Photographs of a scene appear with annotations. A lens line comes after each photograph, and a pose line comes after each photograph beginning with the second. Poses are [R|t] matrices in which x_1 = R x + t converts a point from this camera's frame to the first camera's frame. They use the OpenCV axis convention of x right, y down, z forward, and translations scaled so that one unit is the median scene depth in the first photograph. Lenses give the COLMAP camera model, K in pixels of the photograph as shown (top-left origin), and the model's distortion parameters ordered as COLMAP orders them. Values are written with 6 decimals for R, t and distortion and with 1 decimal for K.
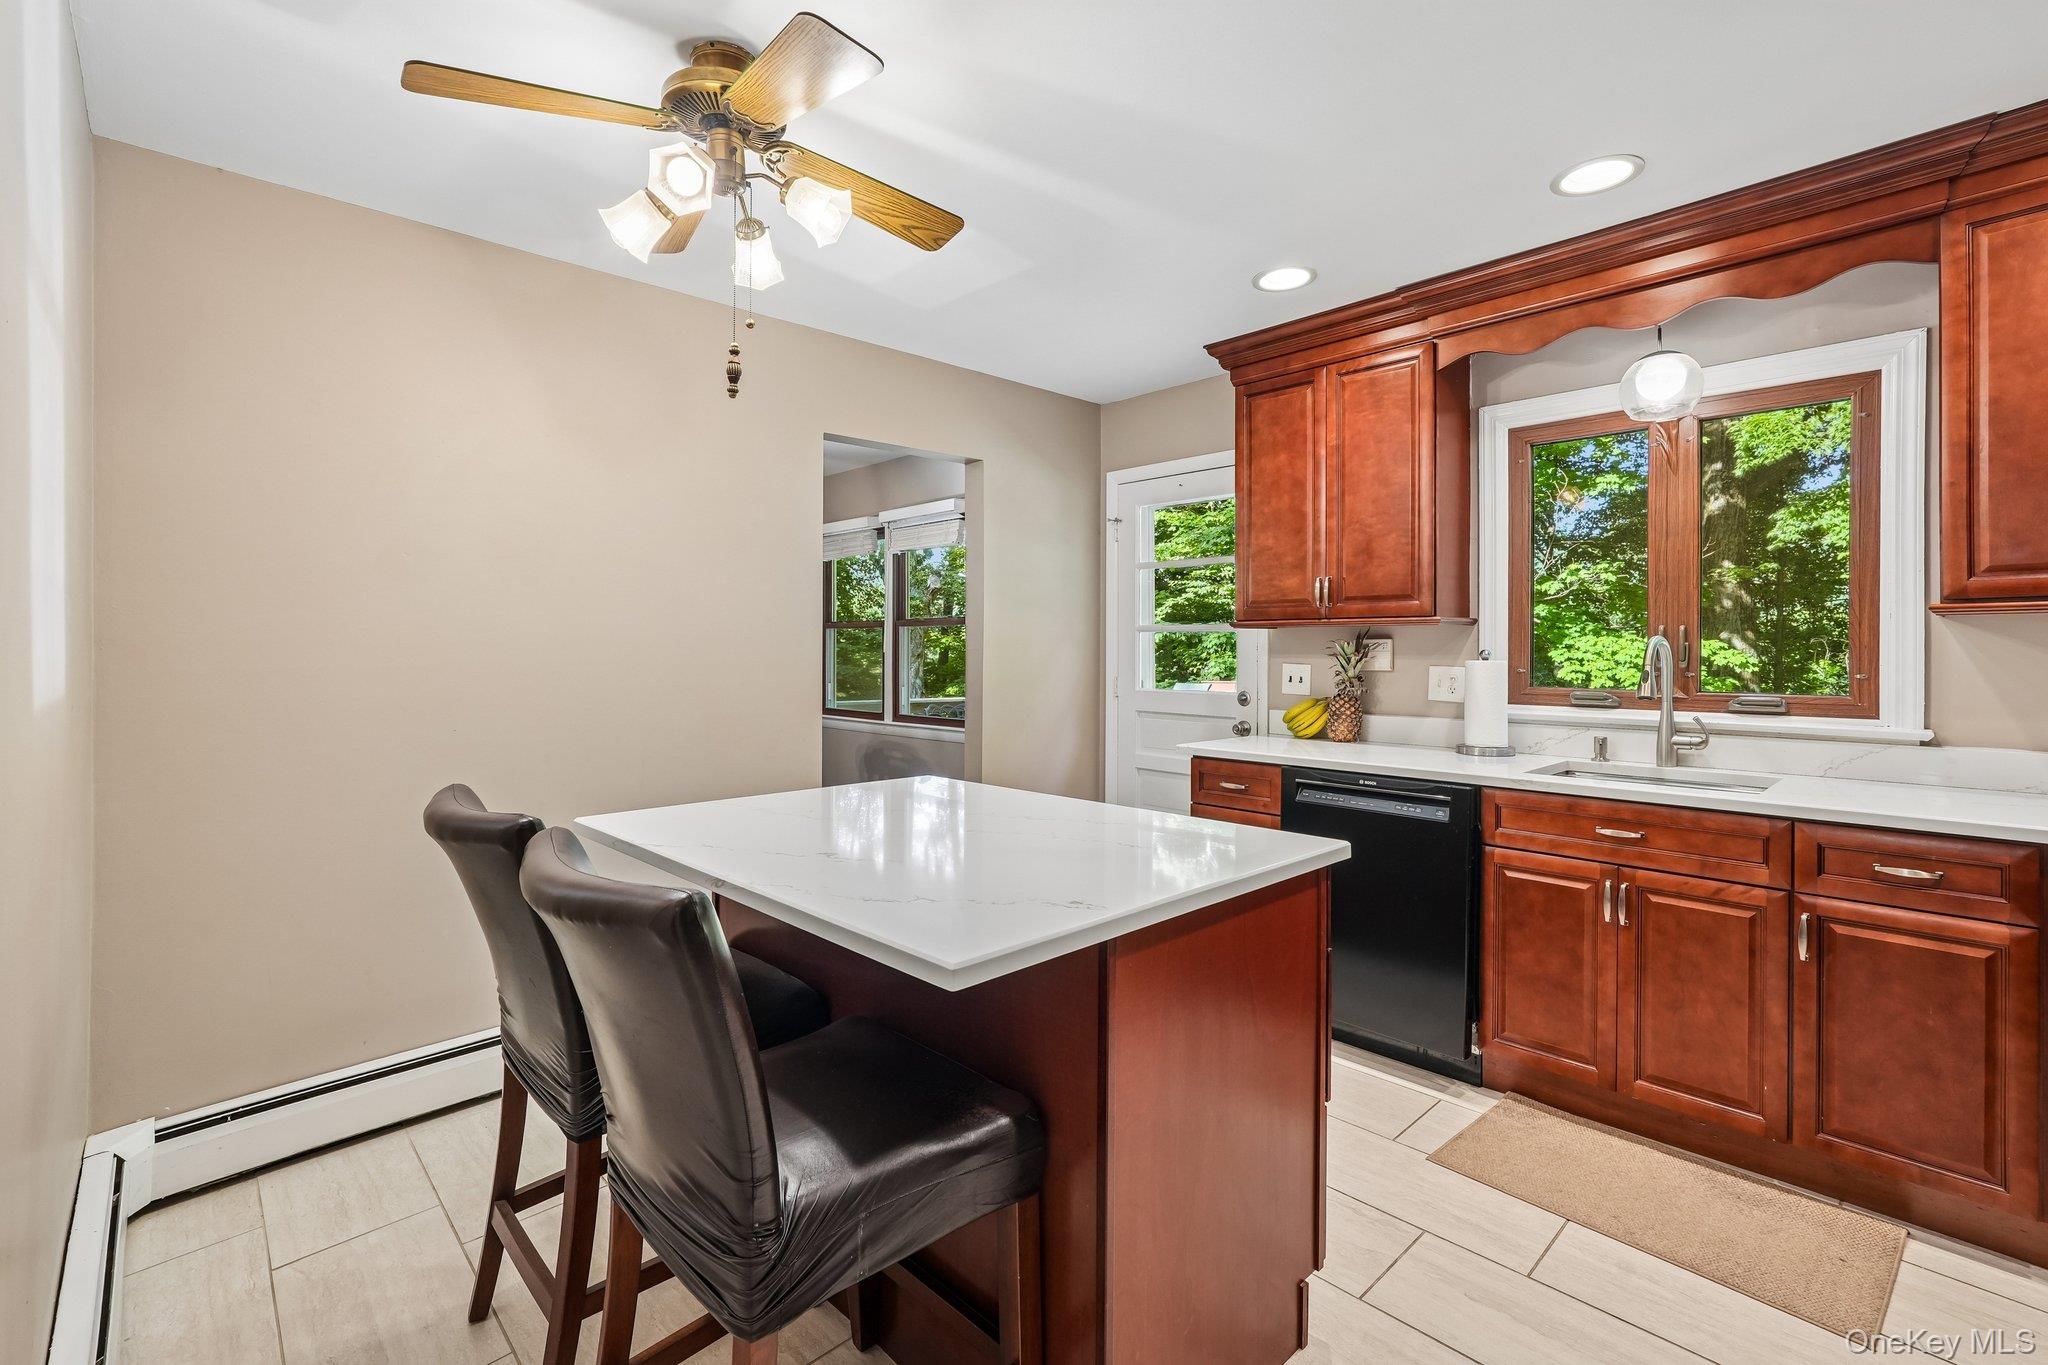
lens RADIAL K [[935.5, 0, 1005.7], [0, 935.5, 658.7], [0, 0, 1]] dist [-0.001263, 0.000507]
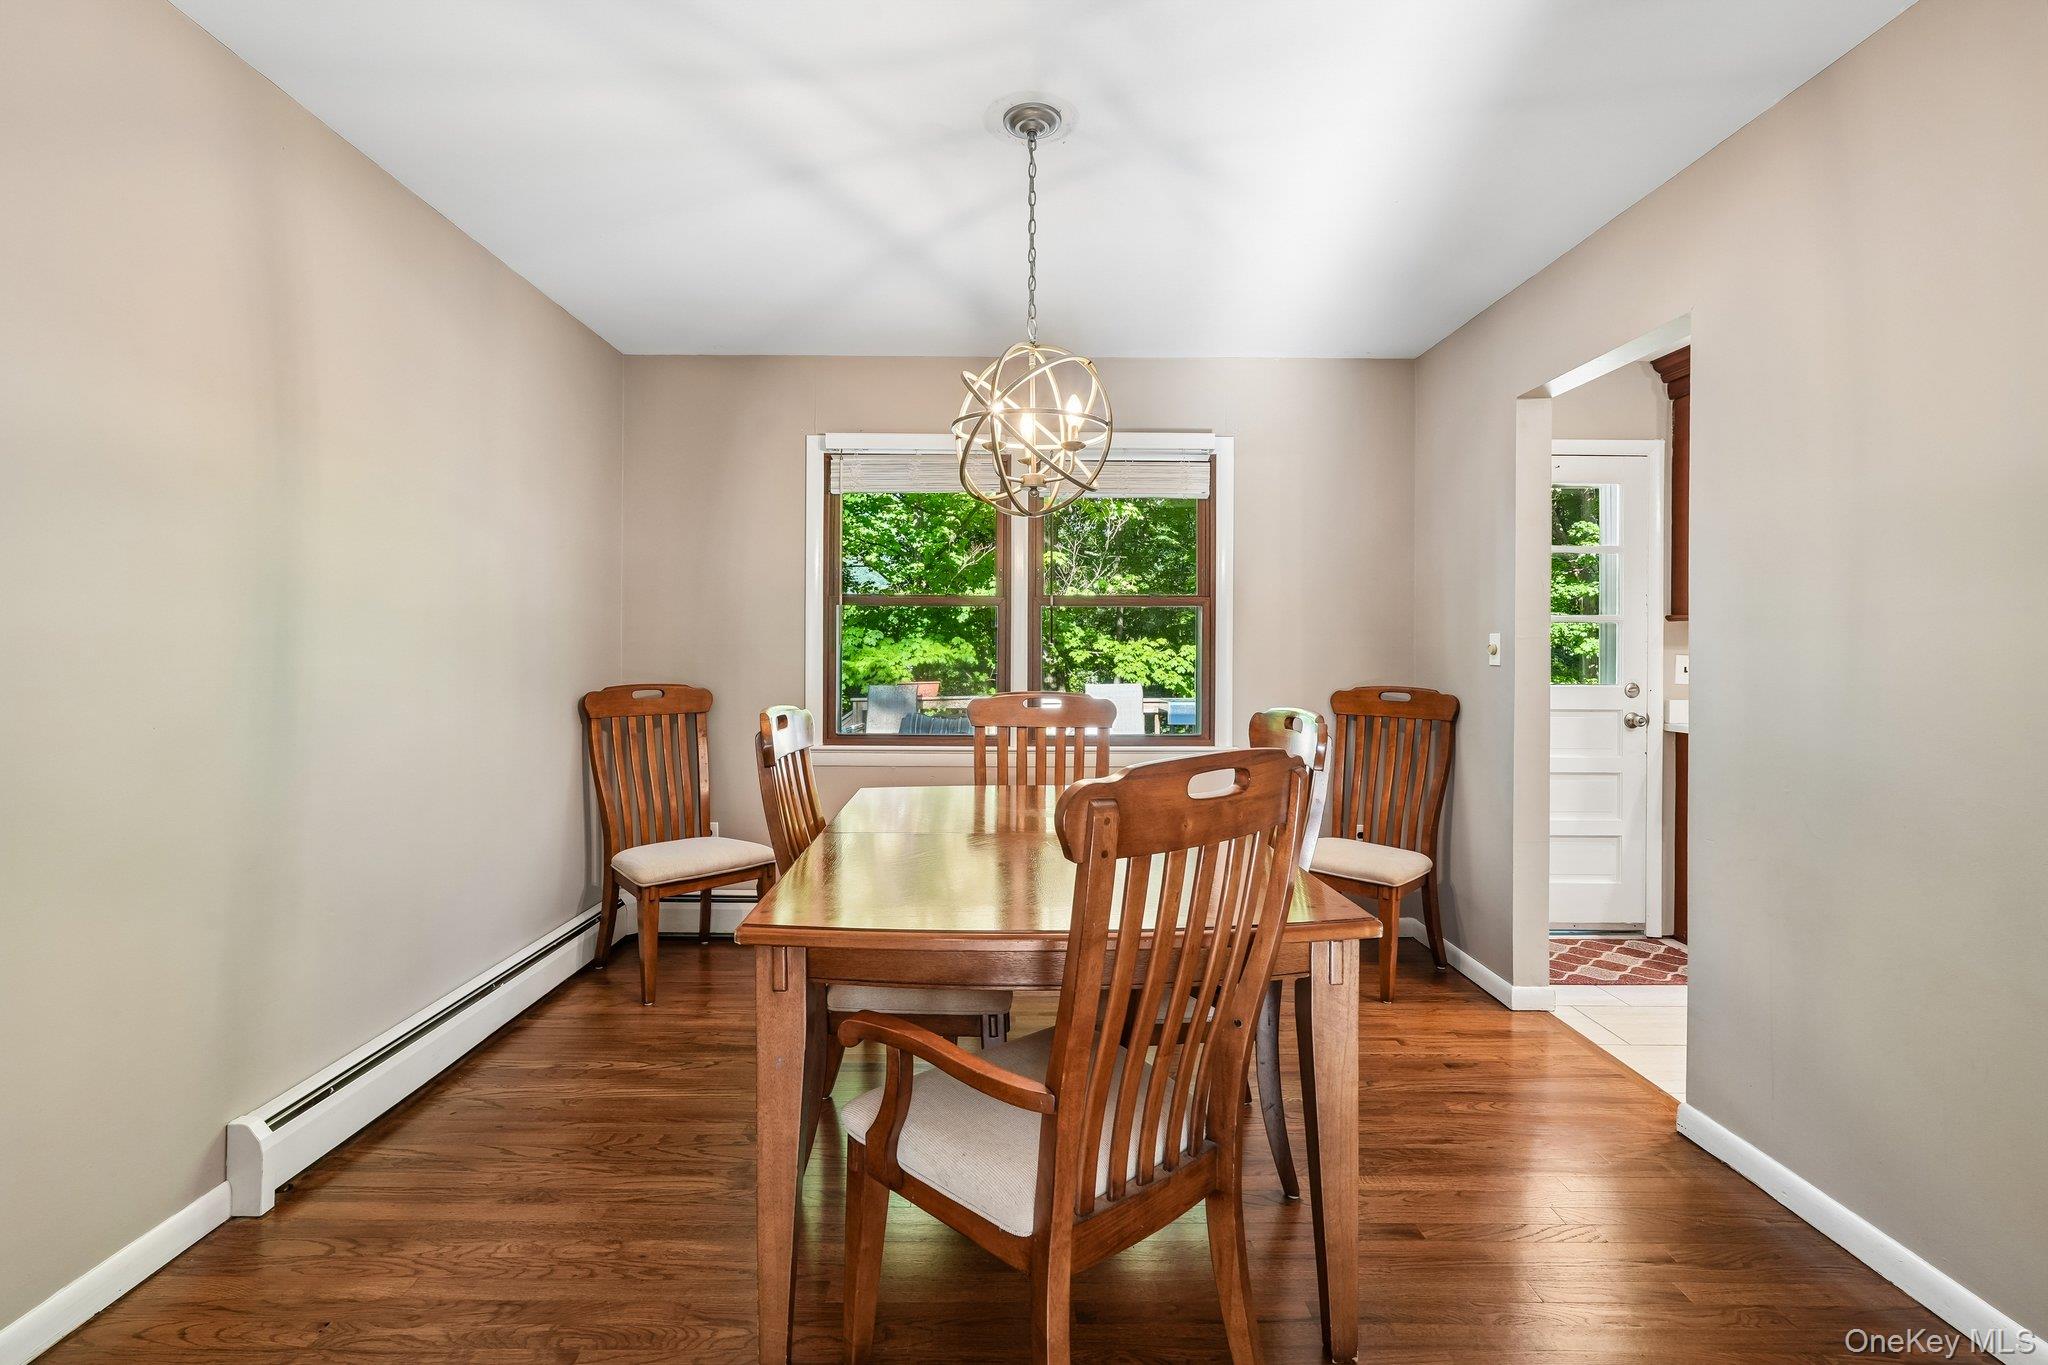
lens RADIAL K [[911.4, 0, 1016.6], [0, 911.4, 656.3], [0, 0, 1]] dist [-0.001795, 0.000217]
pose [[0.683074, -0.003681, 0.730340, -1.256216], [0.007926, 0.999966, -0.002374, 0.004577], [-0.730306, 0.007410, 0.683080, 1.125840]]
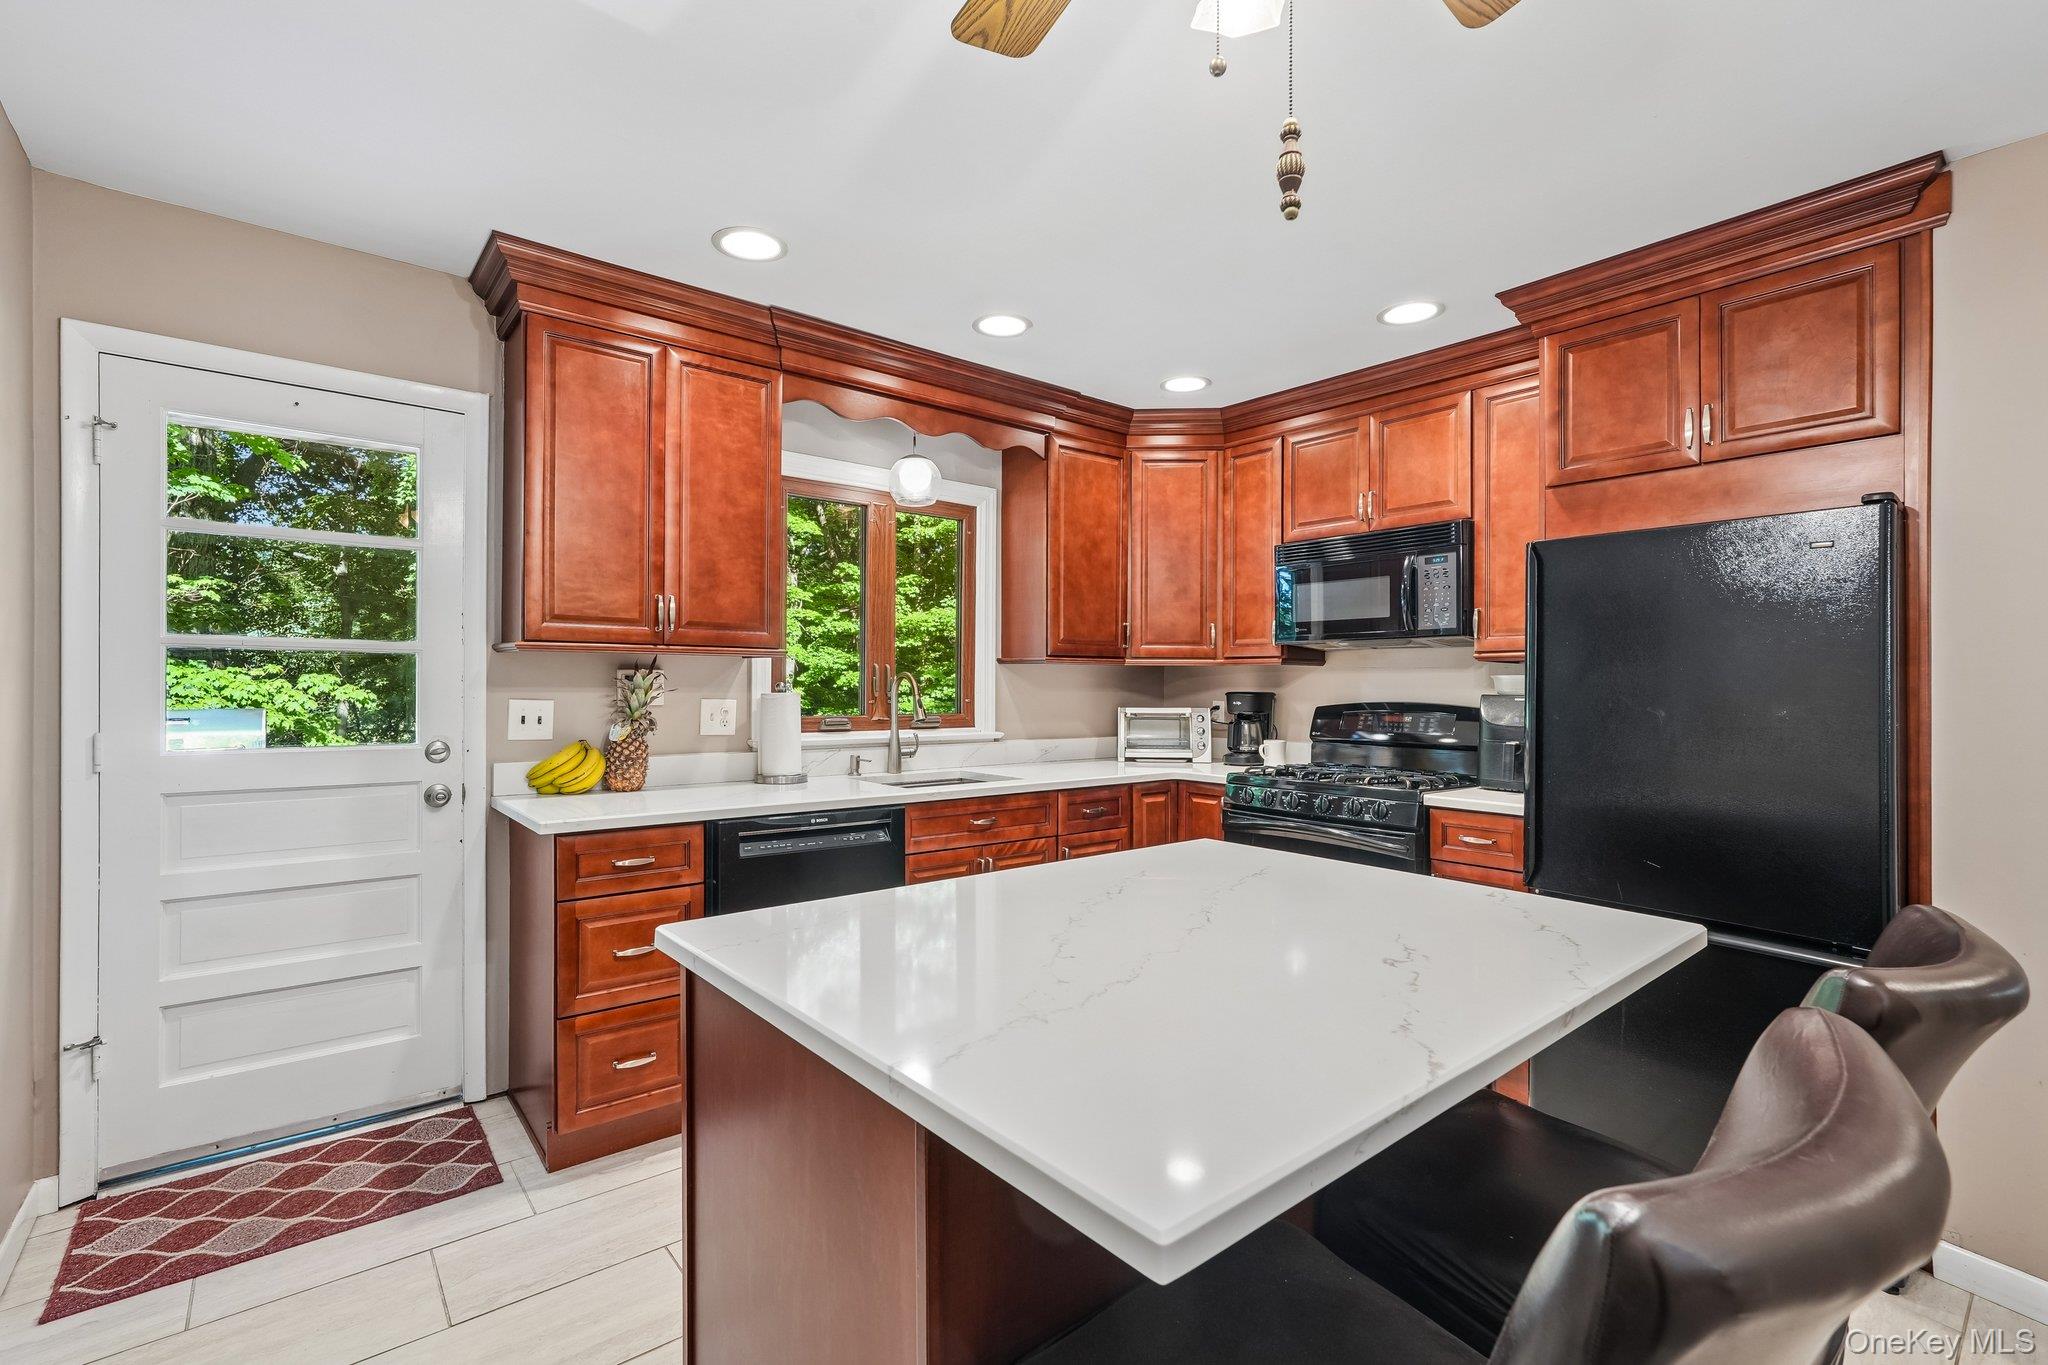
lens RADIAL K [[918.6, 0, 1021.0], [0, 918.6, 688.2], [0, 0, 1]] dist [-0.001438, 0.000462]
pose [[0.063745, -0.004923, 0.997954, -0.540670], [0.004643, 0.999978, 0.004637, -0.007015], [-0.997955, 0.004338, 0.063767, 0.731115]]
